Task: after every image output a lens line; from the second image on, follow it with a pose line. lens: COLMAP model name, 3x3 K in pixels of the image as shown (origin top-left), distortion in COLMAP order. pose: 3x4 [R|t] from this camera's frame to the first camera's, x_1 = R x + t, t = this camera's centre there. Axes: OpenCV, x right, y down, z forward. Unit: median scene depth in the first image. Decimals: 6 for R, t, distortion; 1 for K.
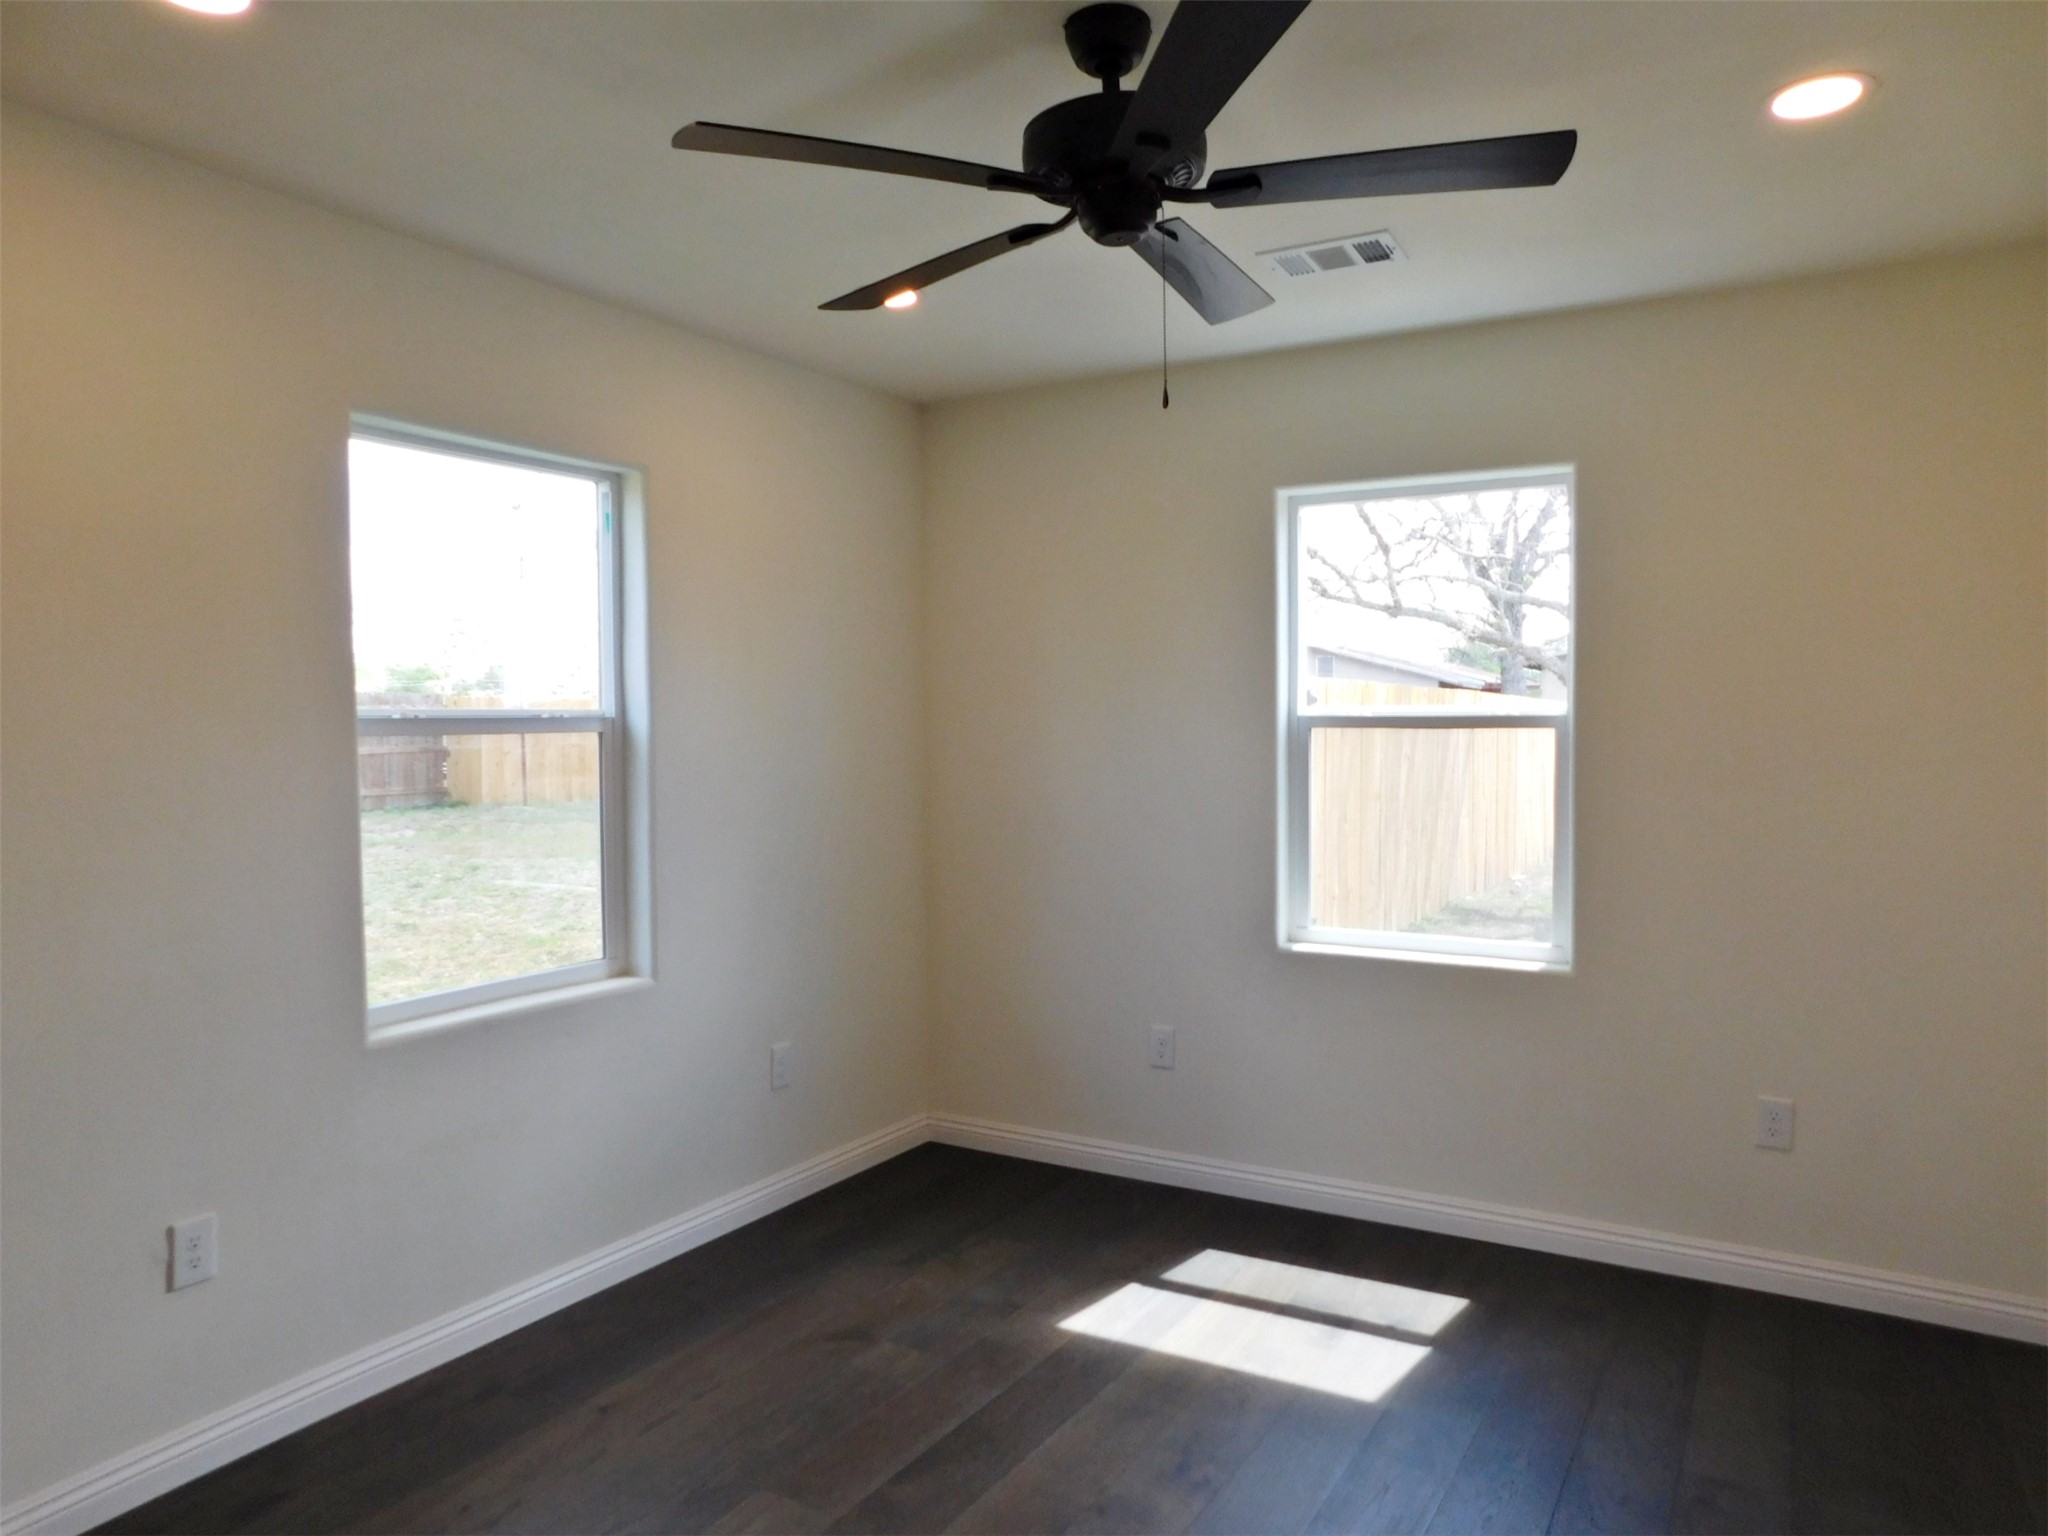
lens RADIAL K [[1377.6, 0, 1024.0], [0, 1377.6, 768.0], [0, 0, 1]] dist [-0.053136, 0.051620]
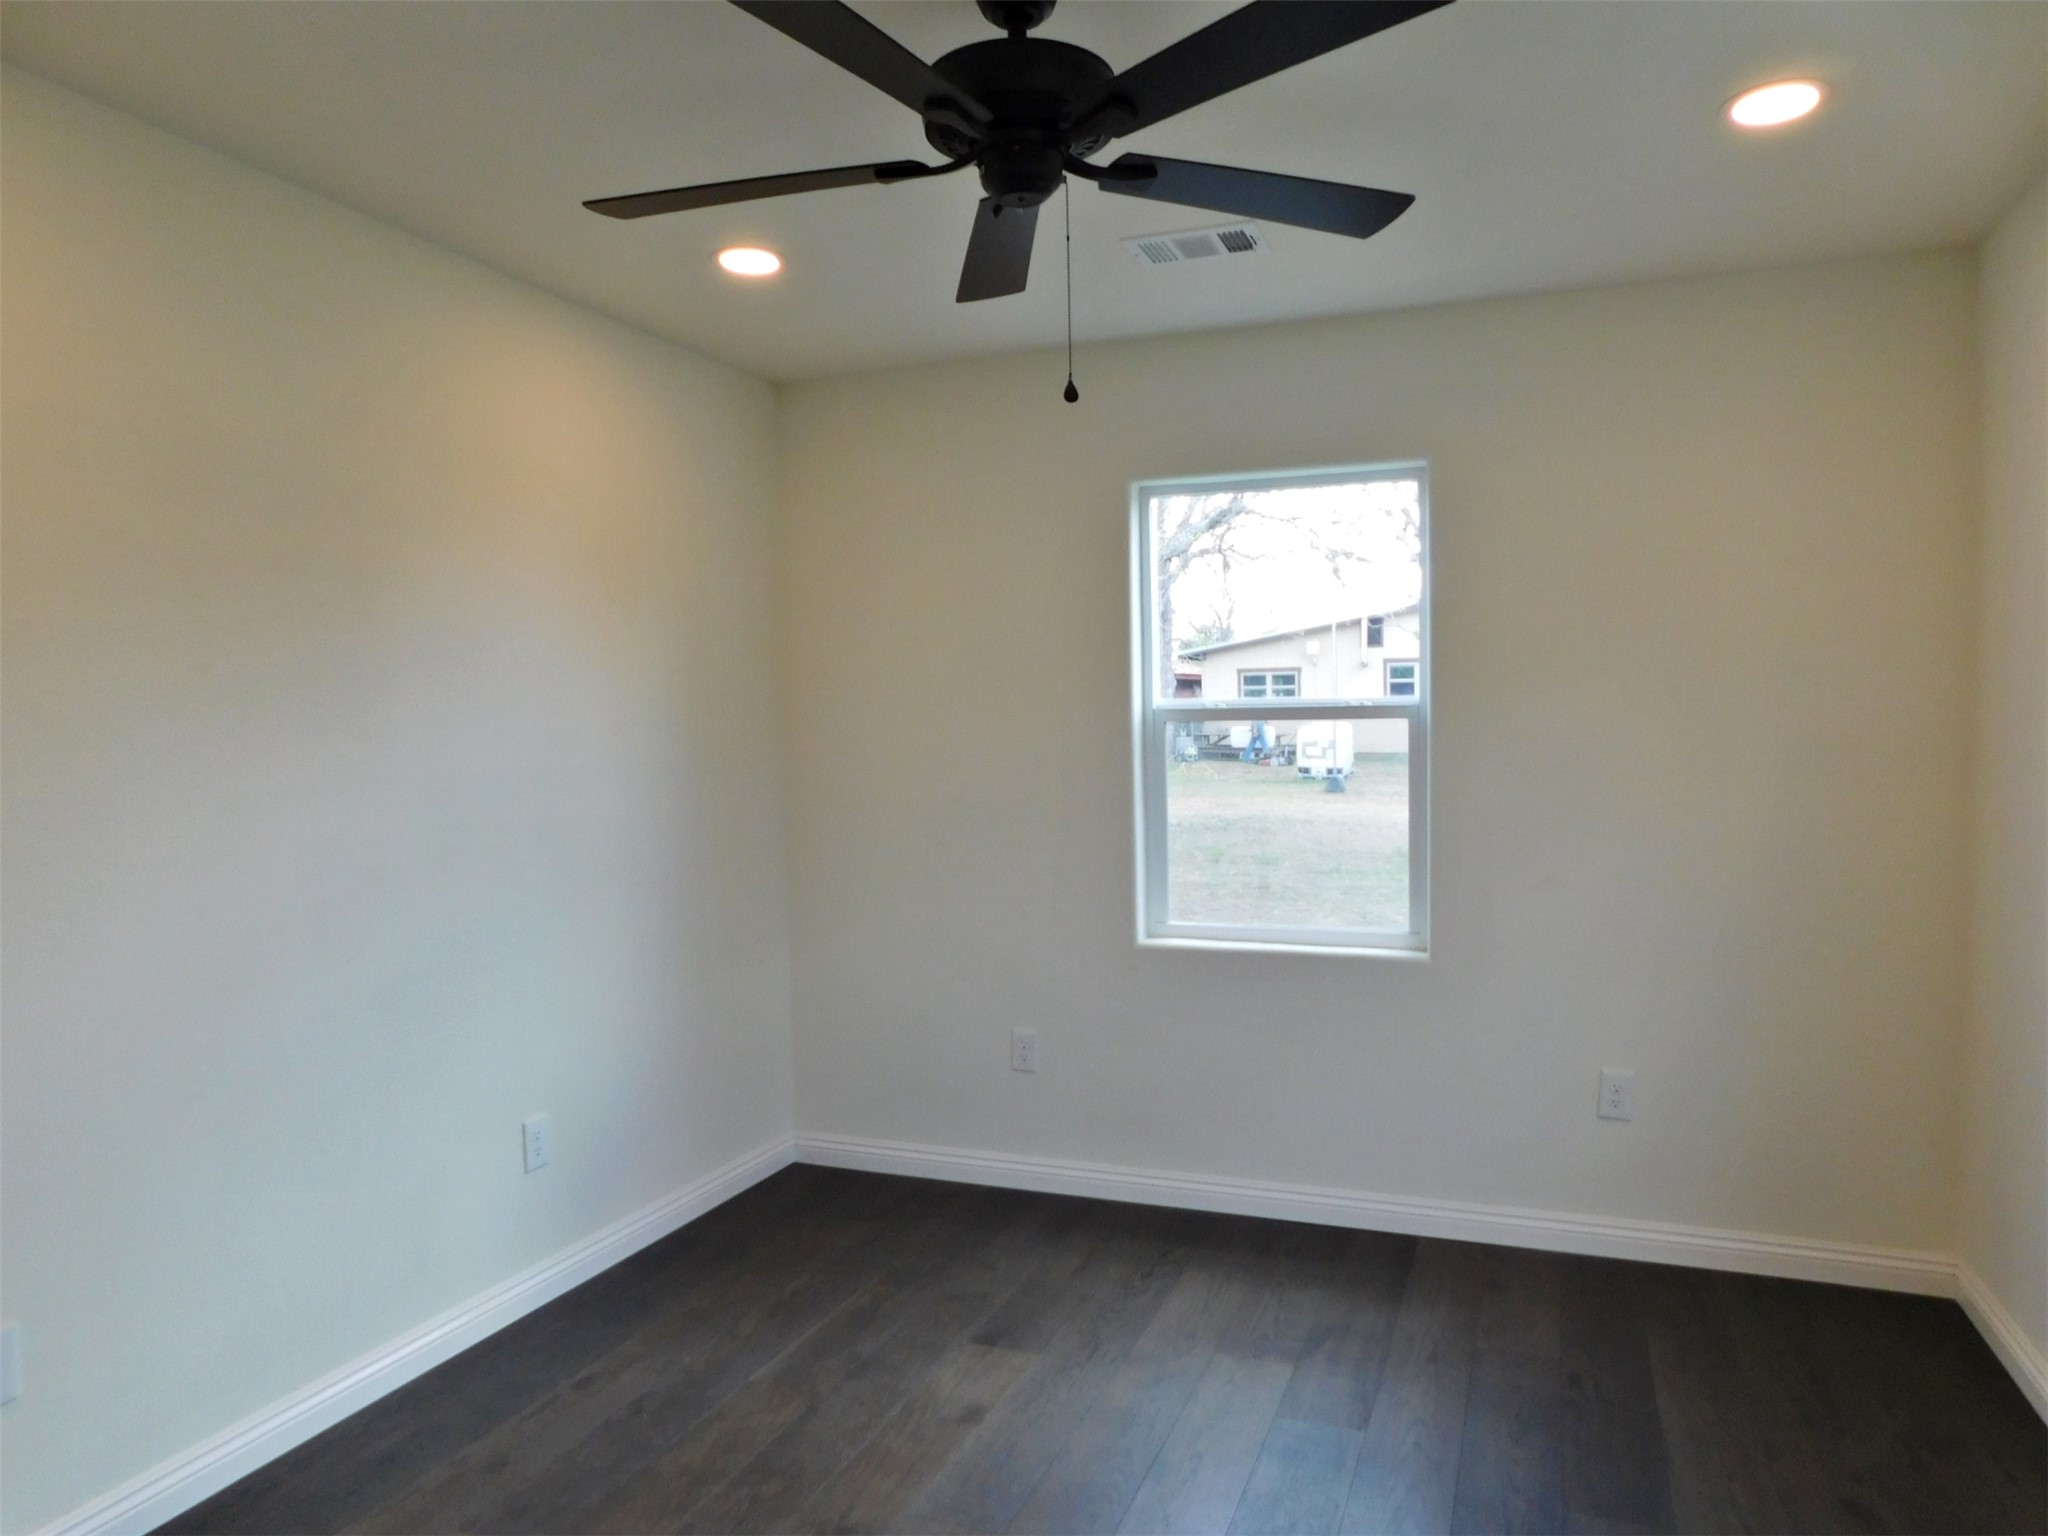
lens RADIAL K [[1385.3, 0, 1019.6], [0, 1385.3, 757.0], [0, 0, 1]] dist [-0.045741, 0.006729]
pose [[0.986929, -0.012584, 0.160664, -0.064211], [0.013360, 0.999904, -0.003753, -0.000903], [-0.160601, 0.005850, 0.987002, 0.037567]]
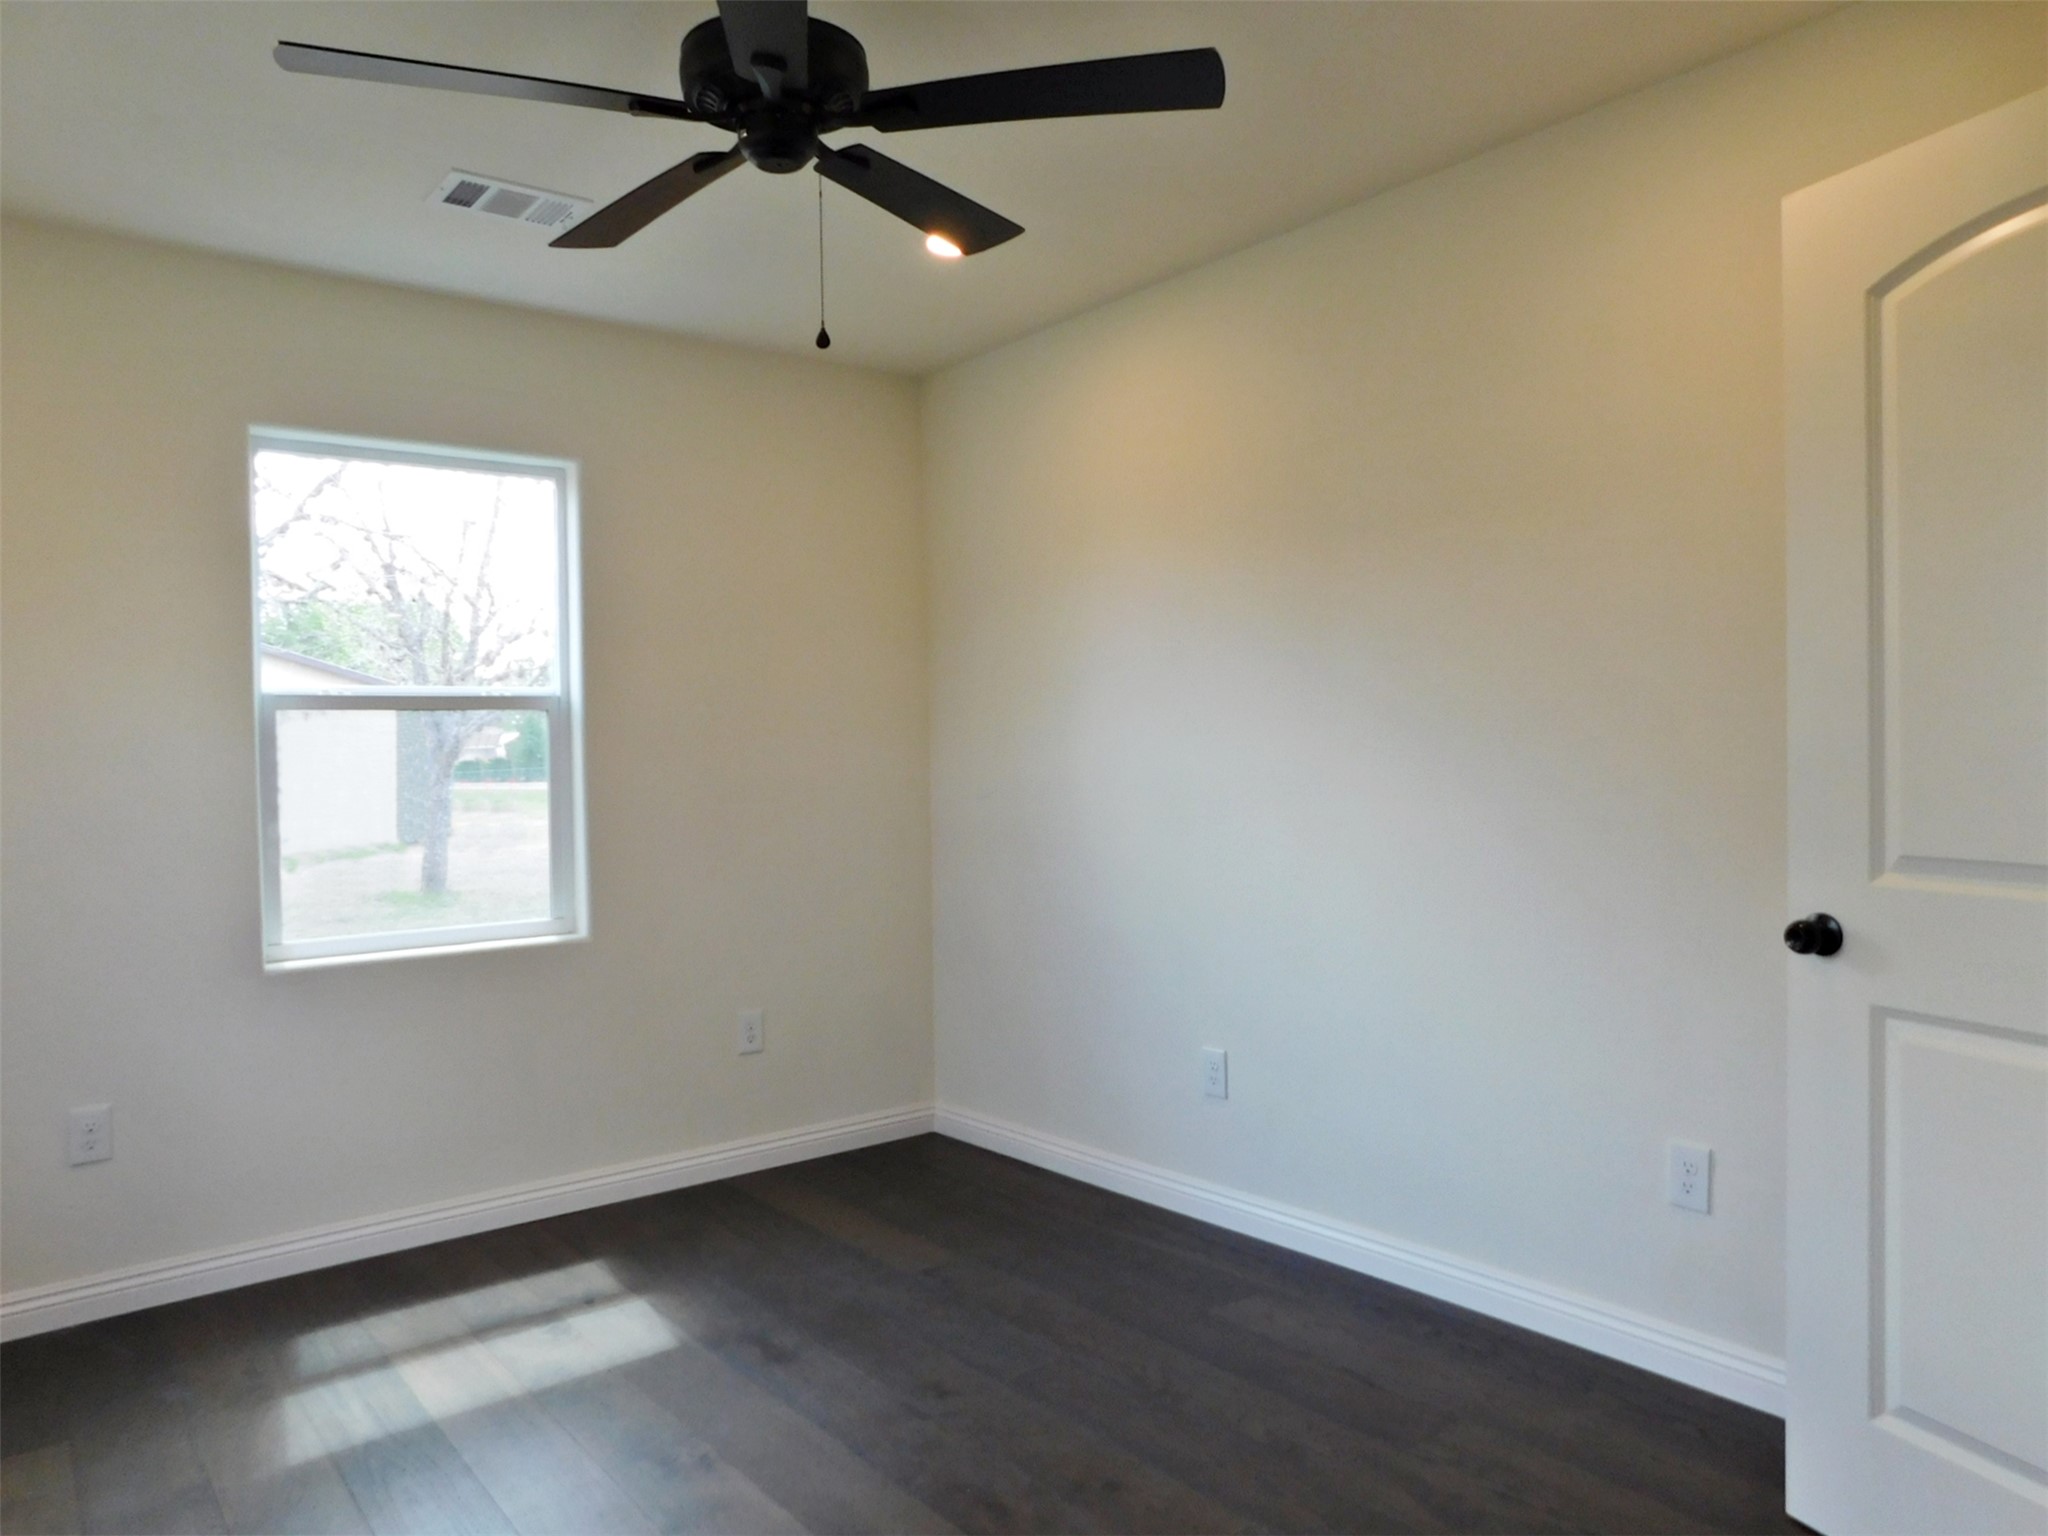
lens RADIAL K [[1377.6, 0, 1024.0], [0, 1377.6, 768.0], [0, 0, 1]] dist [-0.053136, 0.051620]
pose [[0.358361, -0.033769, 0.932972, -0.491865], [0.026667, 0.999308, 0.025927, -0.002837], [-0.933202, 0.015588, 0.359014, 0.314316]]
